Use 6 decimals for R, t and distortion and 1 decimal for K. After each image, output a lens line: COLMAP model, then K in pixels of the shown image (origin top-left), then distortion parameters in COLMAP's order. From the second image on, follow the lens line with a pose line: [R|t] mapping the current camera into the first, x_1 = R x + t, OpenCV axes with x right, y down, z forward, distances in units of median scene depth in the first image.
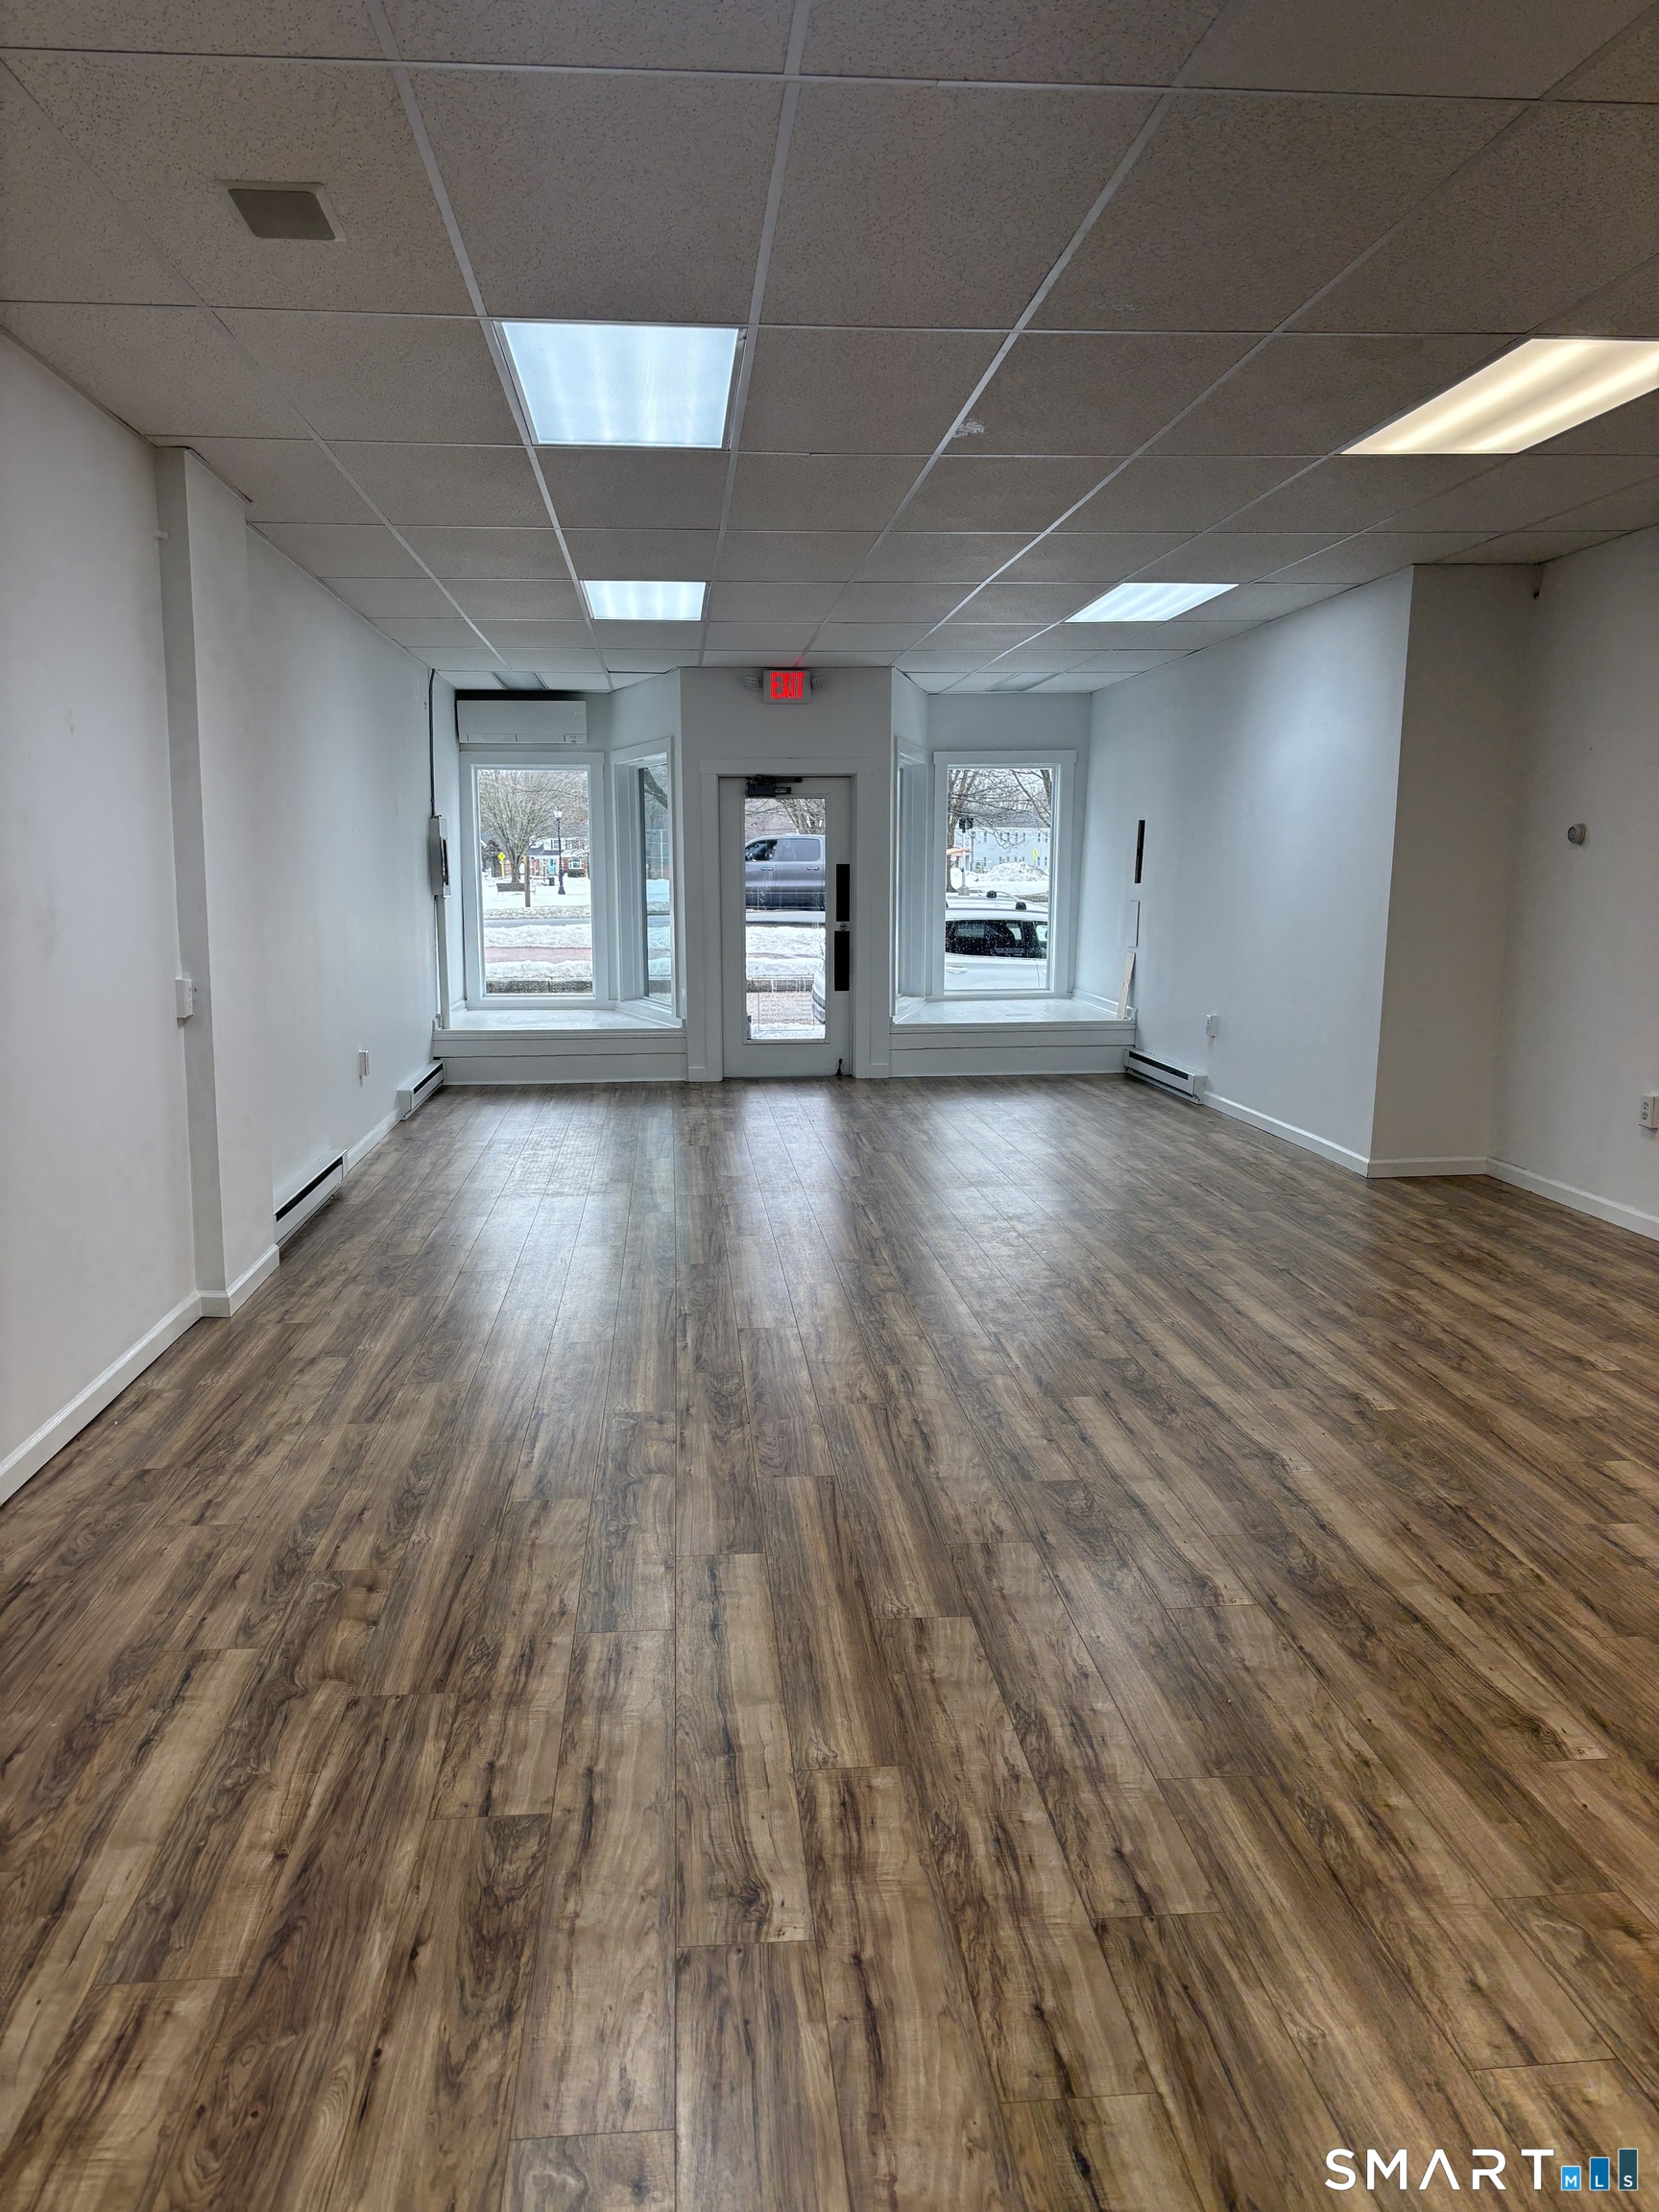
lens RADIAL K [[1678.1, 0, 810.1], [0, 1678.1, 1125.6], [0, 0, 1]] dist [0.052295, -0.057304]
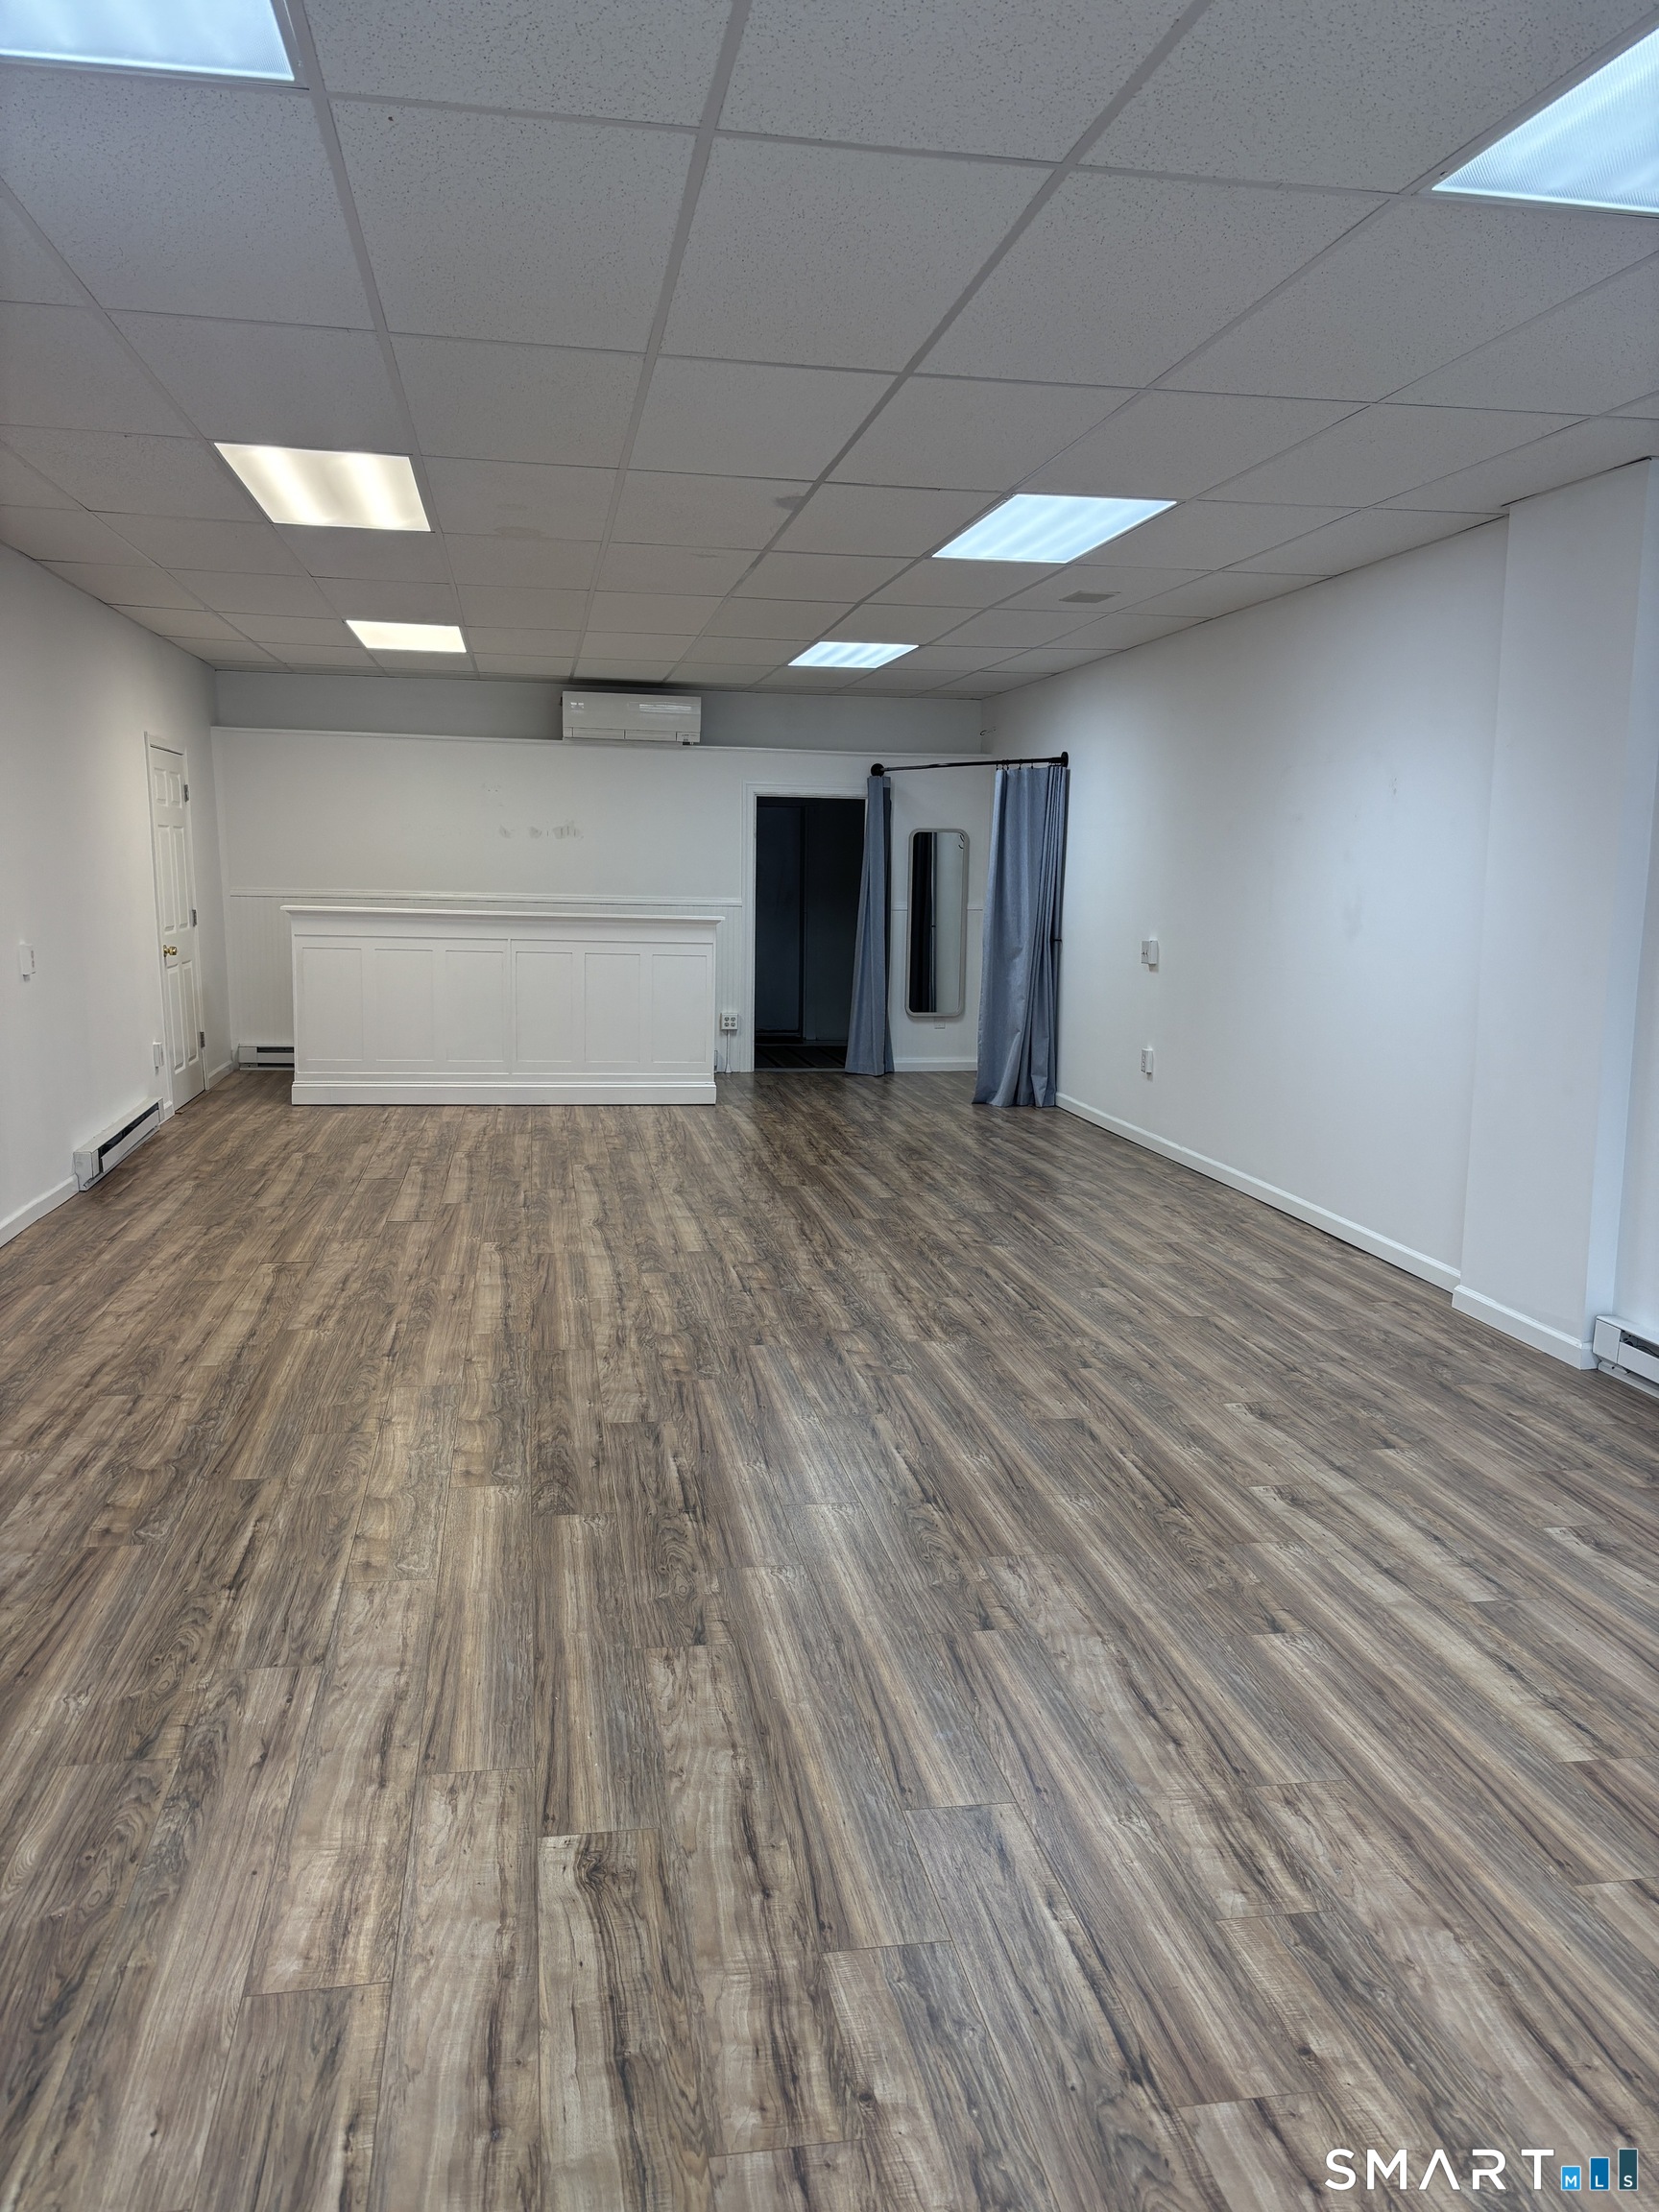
lens RADIAL K [[1678.1, 0, 796.1], [0, 1678.1, 1131.9], [0, 0, 1]] dist [0.052295, -0.057304]
pose [[-0.997196, 0.000732, -0.074834, 0.156392], [-0.022876, 0.949111, 0.314109, -0.326548], [0.071256, 0.314940, -0.946433, 1.989122]]
